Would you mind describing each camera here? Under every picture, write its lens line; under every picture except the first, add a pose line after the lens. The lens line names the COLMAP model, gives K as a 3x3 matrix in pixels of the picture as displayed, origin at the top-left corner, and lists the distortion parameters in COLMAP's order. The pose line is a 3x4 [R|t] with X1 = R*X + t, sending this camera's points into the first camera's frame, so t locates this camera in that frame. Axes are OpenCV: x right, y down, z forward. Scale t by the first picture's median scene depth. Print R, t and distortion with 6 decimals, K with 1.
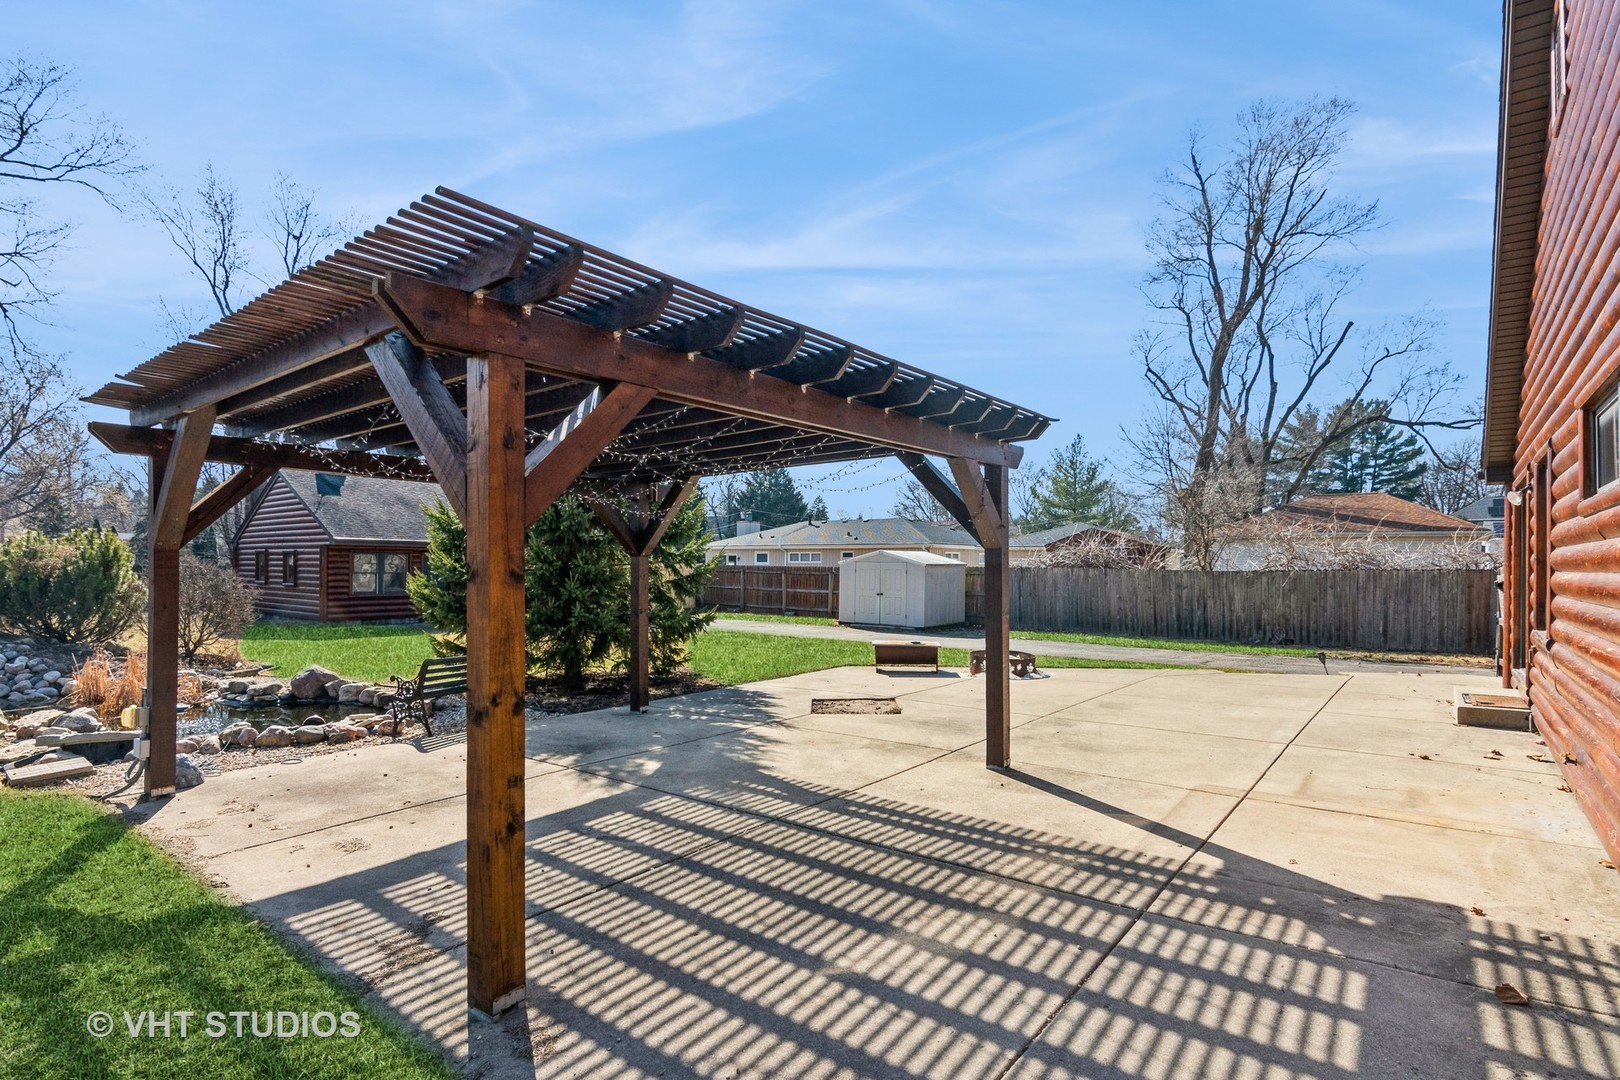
lens RADIAL K [[813.5, 0, 802.5], [0, 813.5, 556.3], [0, 0, 1]] dist [-0.003545, -0.000163]
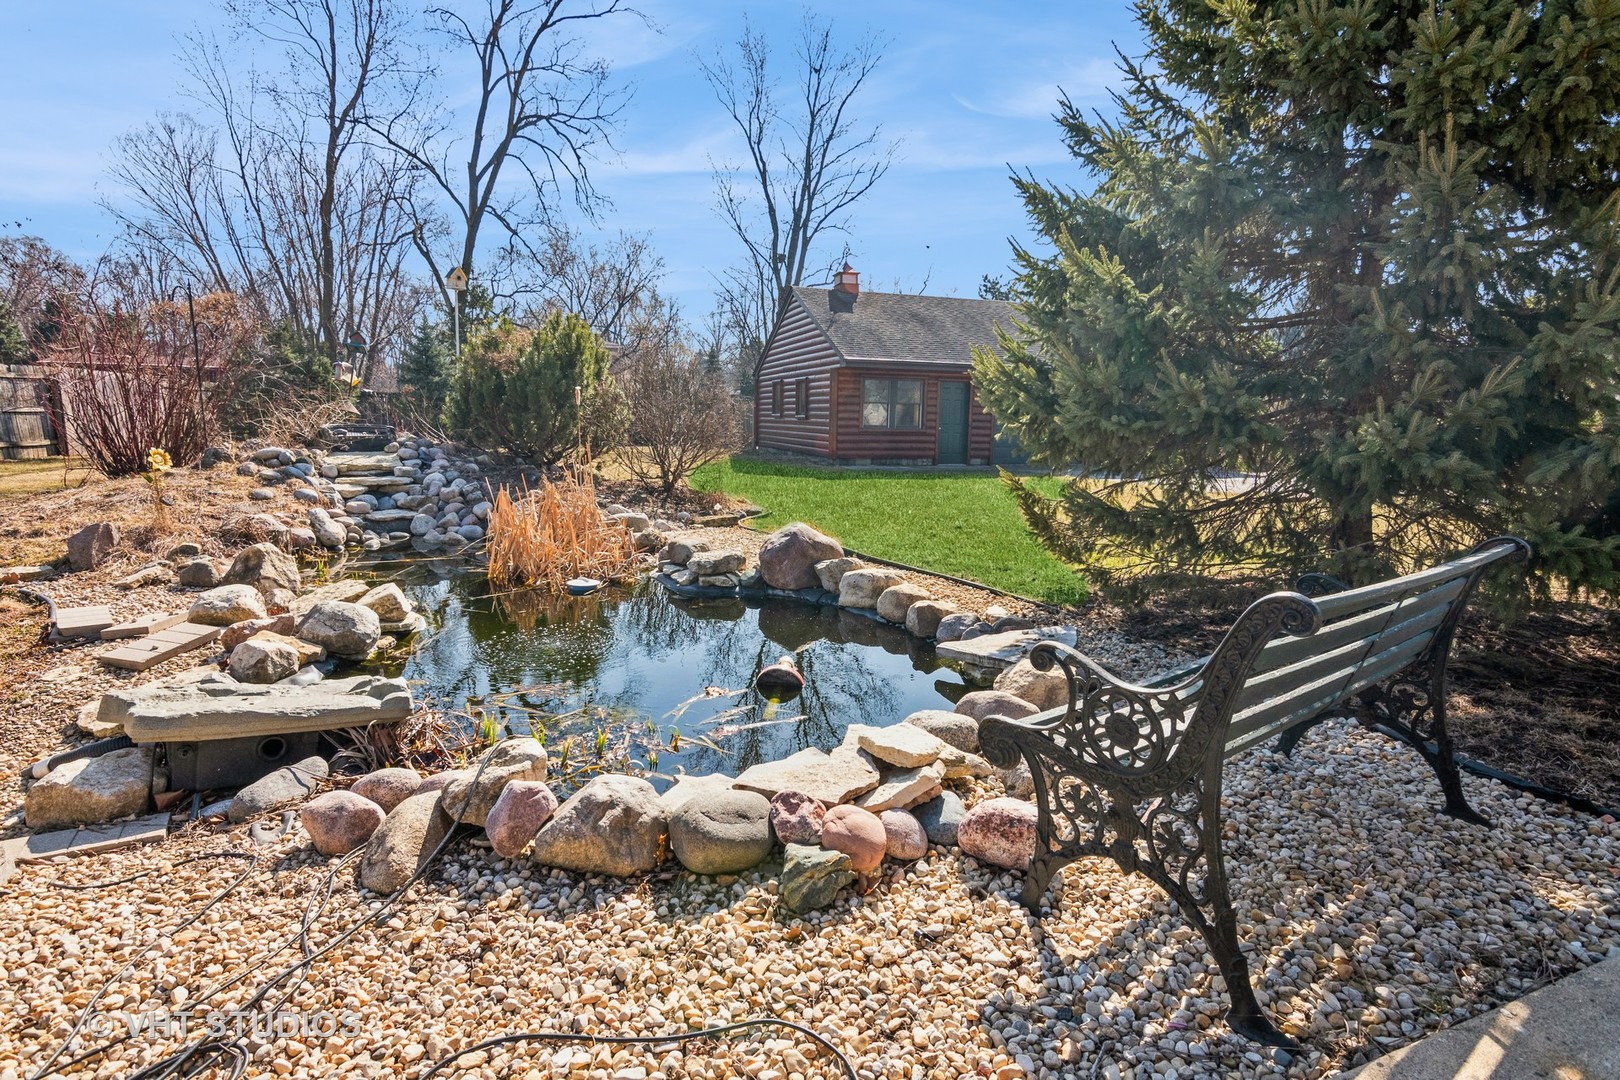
lens RADIAL K [[813.5, 0, 802.5], [0, 813.5, 556.3], [0, 0, 1]] dist [-0.003545, -0.000163]
pose [[0.838201, 0.100518, -0.536018, -0.283617], [-0.003620, 0.983871, 0.178841, 0.055360], [0.545350, -0.147964, 0.825046, 0.505464]]
